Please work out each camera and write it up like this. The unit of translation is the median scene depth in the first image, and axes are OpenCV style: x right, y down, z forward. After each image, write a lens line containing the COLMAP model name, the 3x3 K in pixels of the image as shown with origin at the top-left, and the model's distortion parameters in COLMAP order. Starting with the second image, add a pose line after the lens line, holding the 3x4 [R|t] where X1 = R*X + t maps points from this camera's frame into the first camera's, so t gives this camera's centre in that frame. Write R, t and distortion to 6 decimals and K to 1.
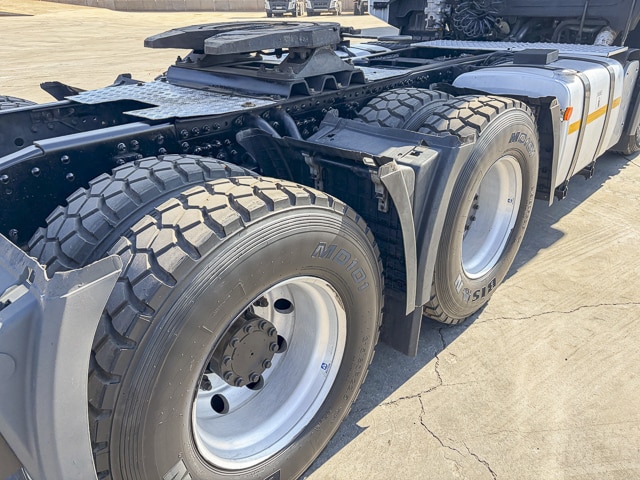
lens RADIAL K [[478.6, 0, 320.0], [0, 478.6, 240.0], [0, 0, 1]] dist [0.010641, -0.002347]
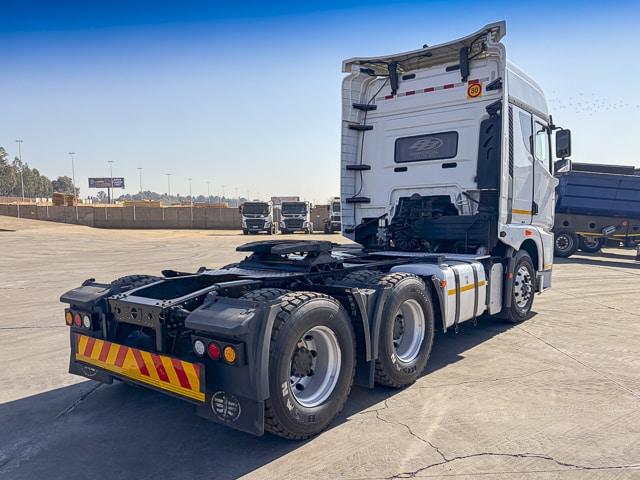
lens RADIAL K [[535.0, 0, 320.0], [0, 535.0, 240.0], [0, 0, 1]] dist [0.014221, 0.000337]
pose [[0.998129, 0.011161, 0.060108, -0.128244], [0.014622, 0.911078, -0.411975, 0.442906], [-0.059361, 0.412083, 0.909211, -0.987502]]
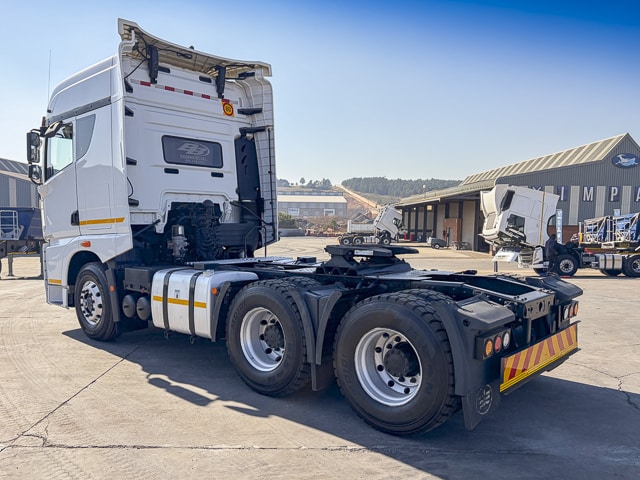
lens RADIAL K [[535.0, 0, 320.0], [0, 535.0, 240.0], [0, 0, 1]] dist [0.014221, 0.000337]
pose [[-0.018302, 0.004549, 0.999822, -2.137055], [0.455980, 0.889980, 0.004297, -0.477418], [-0.889802, 0.455977, -0.018363, 1.024853]]
